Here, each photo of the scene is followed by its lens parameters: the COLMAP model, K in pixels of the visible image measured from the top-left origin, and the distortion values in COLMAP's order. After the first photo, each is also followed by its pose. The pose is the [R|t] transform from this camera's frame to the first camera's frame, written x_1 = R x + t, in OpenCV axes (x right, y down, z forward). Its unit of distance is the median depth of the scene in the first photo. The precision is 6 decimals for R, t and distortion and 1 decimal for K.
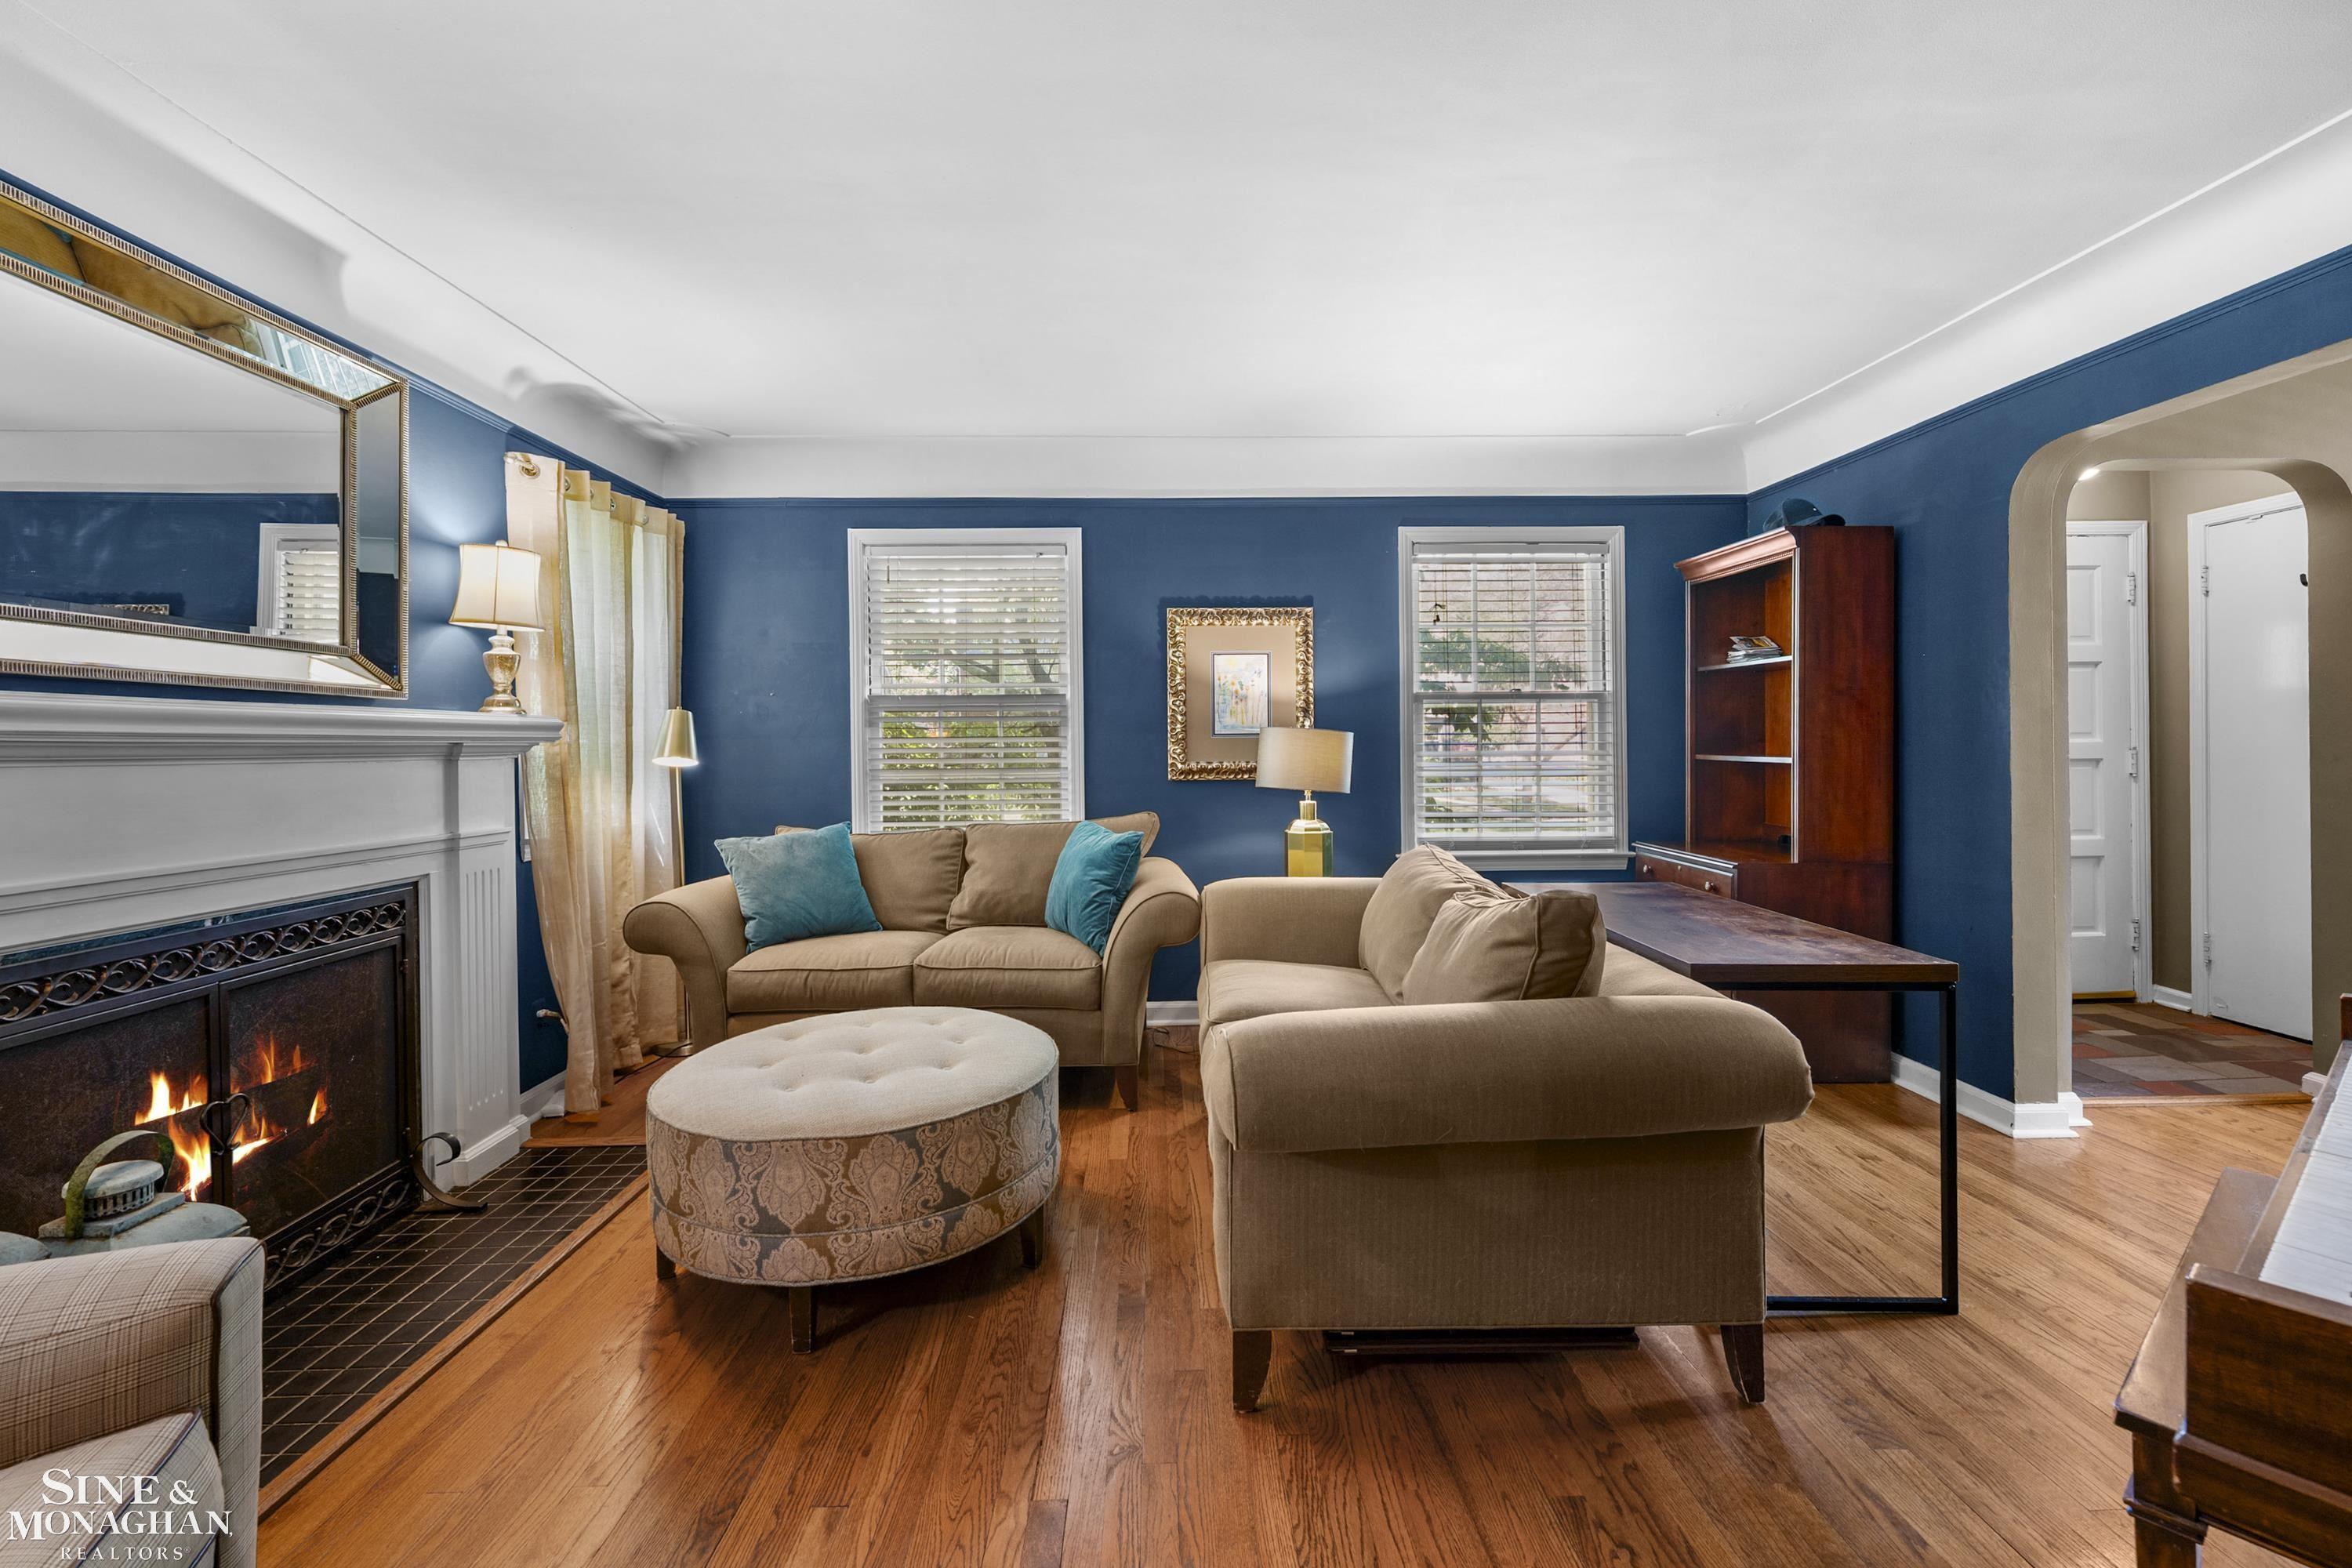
lens RADIAL K [[980.5, 0, 1174.9], [0, 980.5, 749.9], [0, 0, 1]] dist [-0.001231, -0.000016]
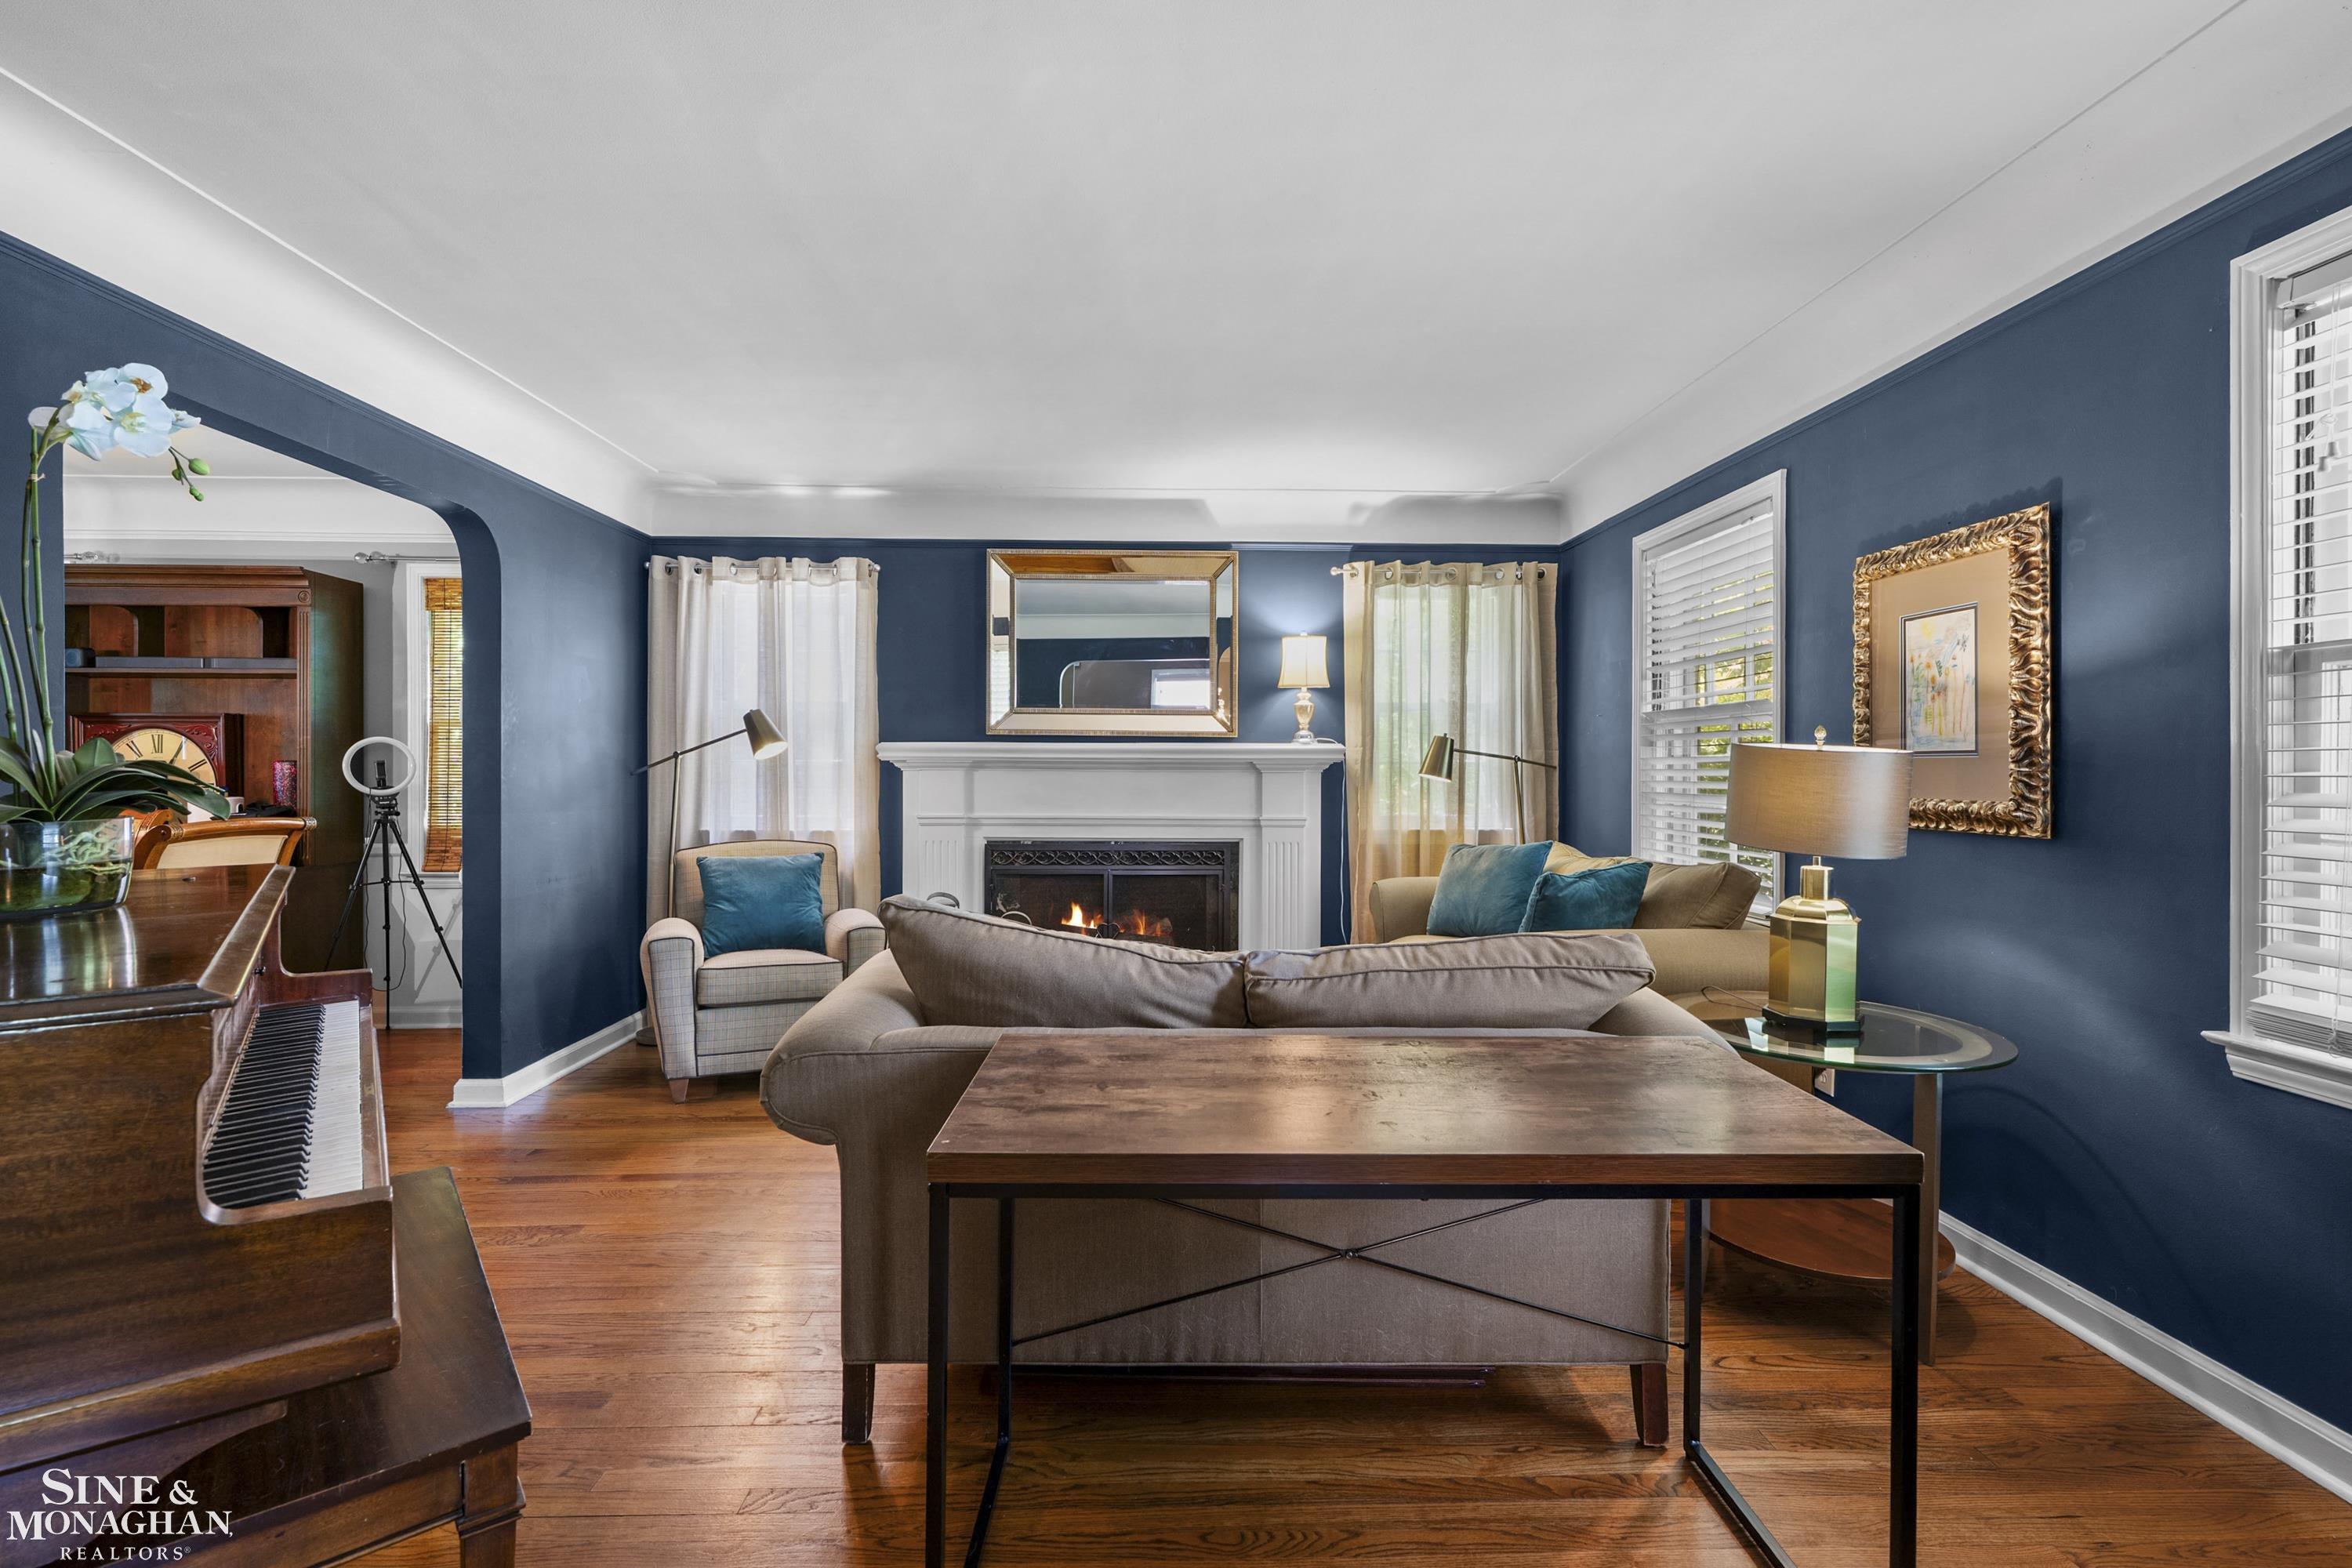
lens RADIAL K [[1073.1, 0, 1172.4], [0, 1073.1, 759.3], [0, 0, 1]] dist [0.002531, 0.000471]
pose [[-0.001996, 0.002587, -0.999995, 1.053717], [-0.007309, 0.999970, 0.002601, -0.016197], [0.999971, 0.007314, -0.001977, 0.837120]]
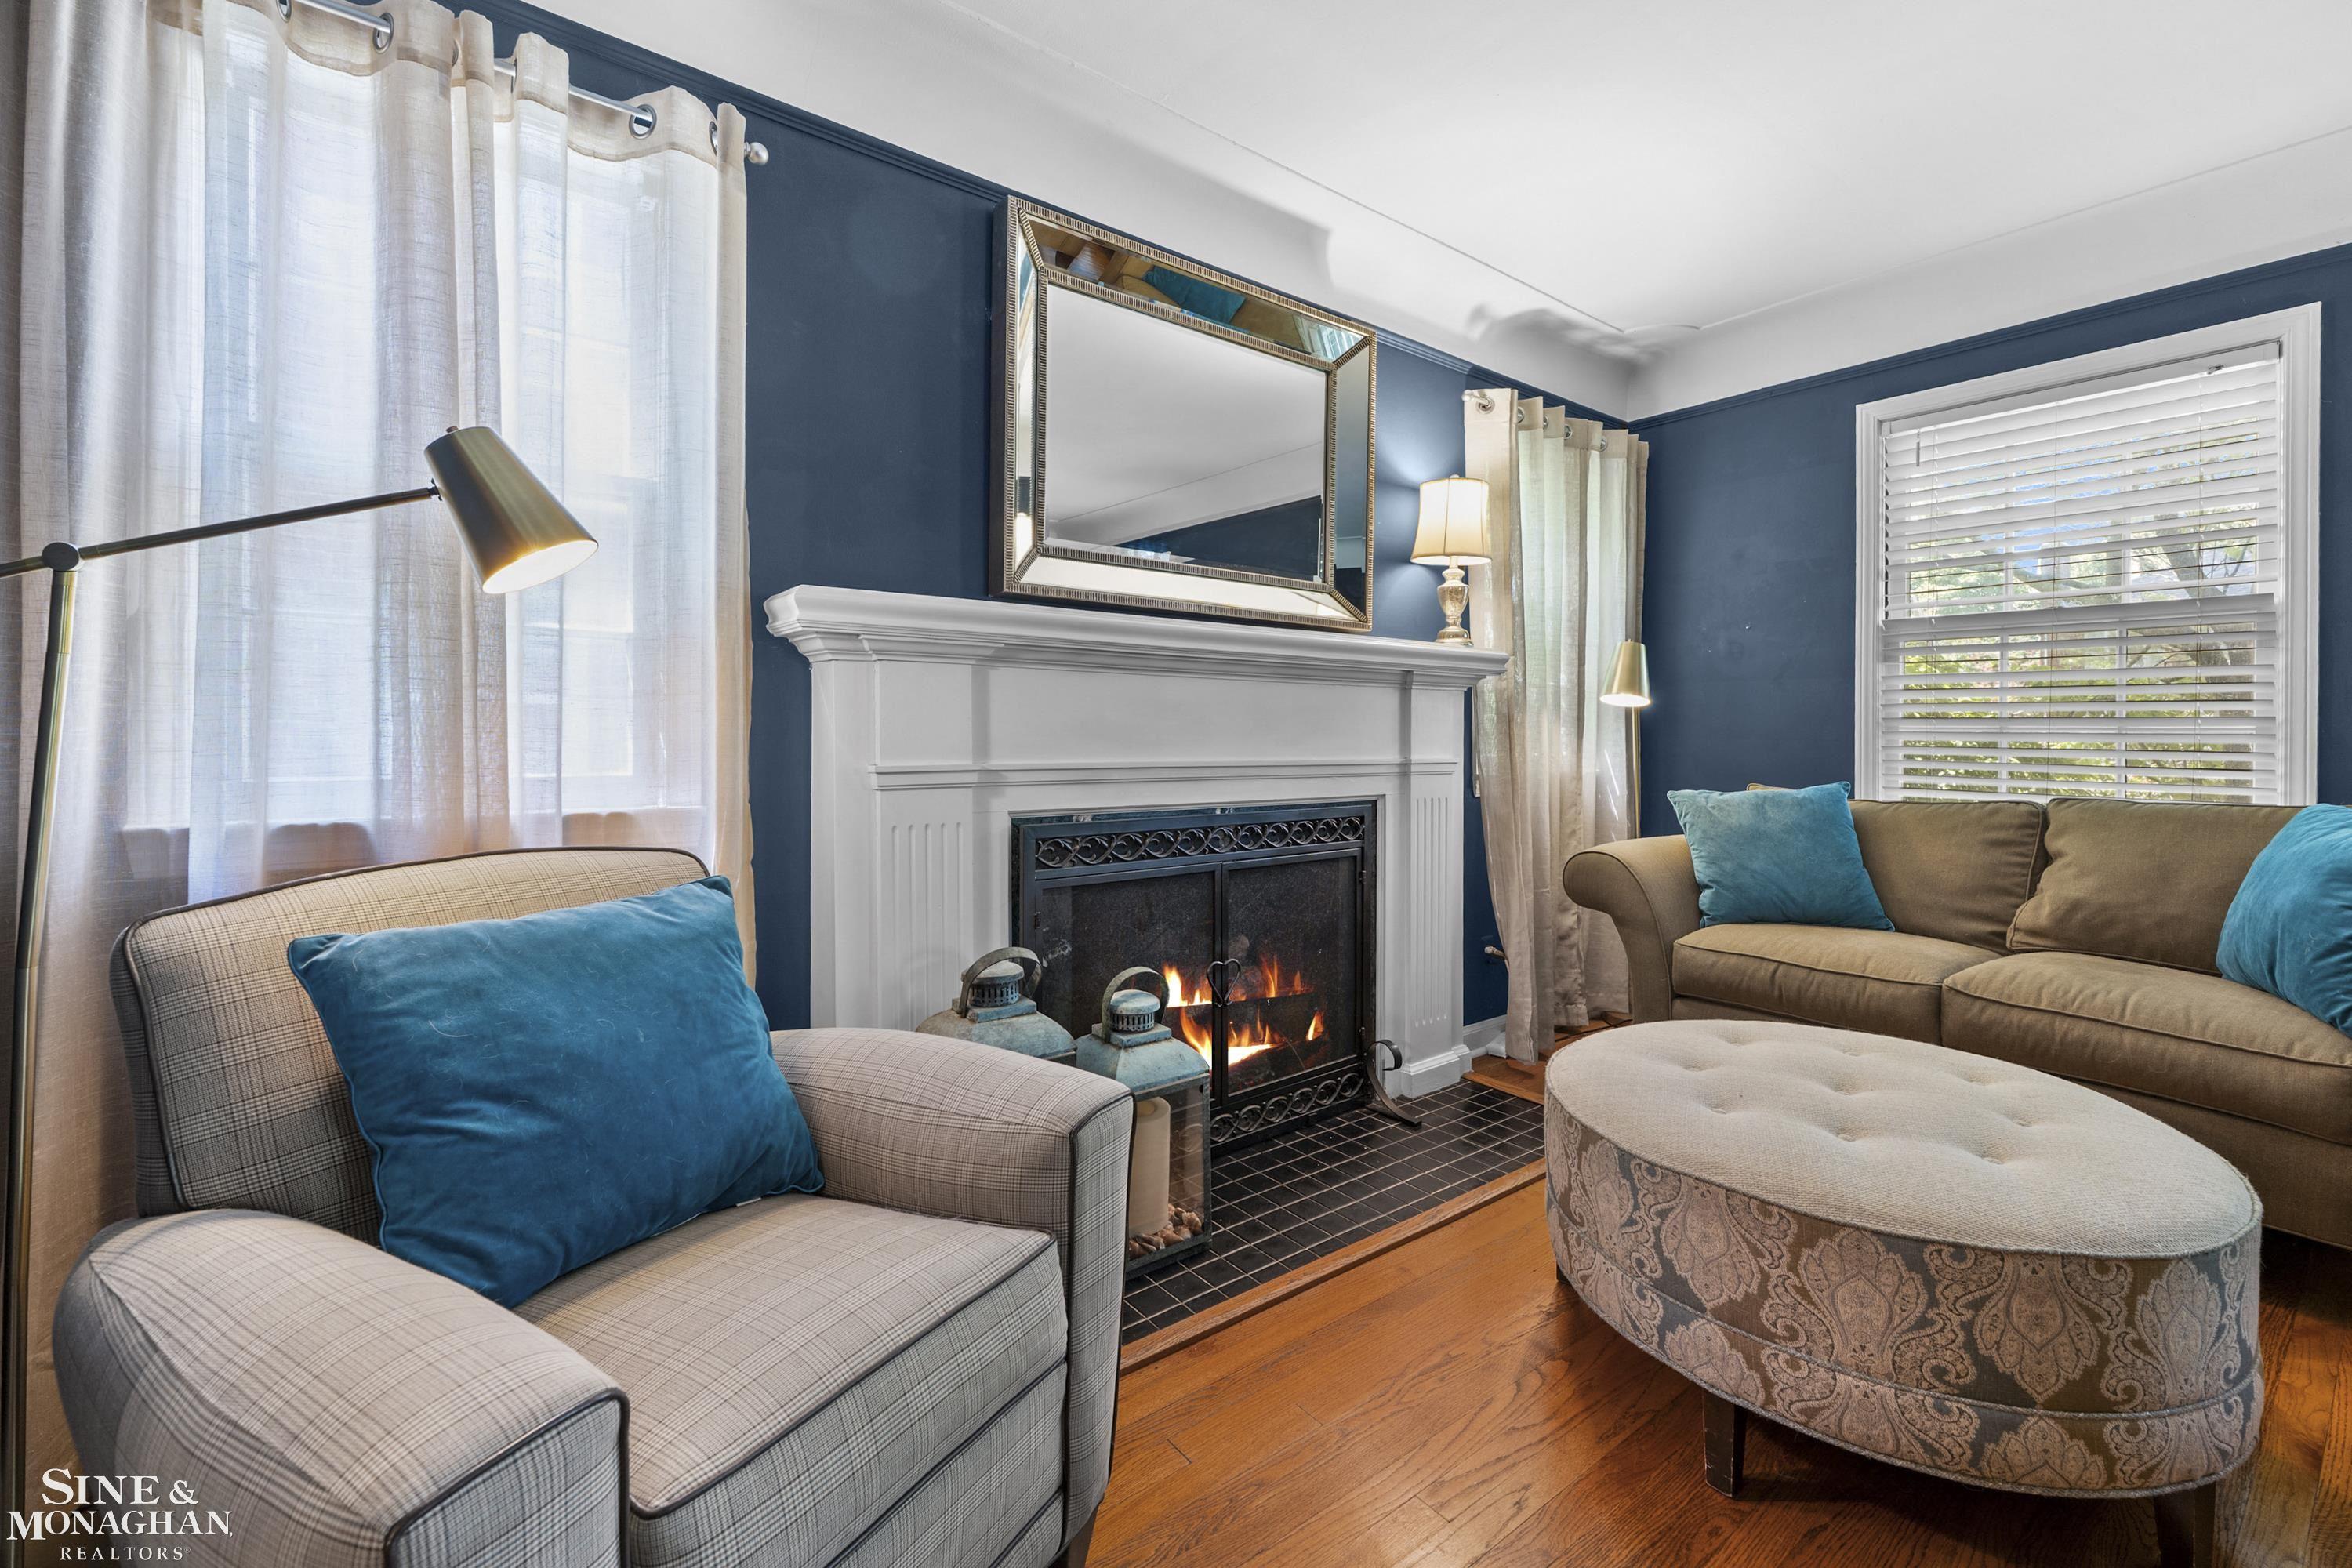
lens RADIAL K [[971.2, 0, 1181.0], [0, 971.2, 730.5], [0, 0, 1]] dist [-0.002804, 0.000043]
pose [[0.587050, 0.015289, -0.809406, -0.037272], [-0.015654, 0.999849, 0.007533, 0.049933], [0.809399, 0.008248, 0.587201, 0.191365]]
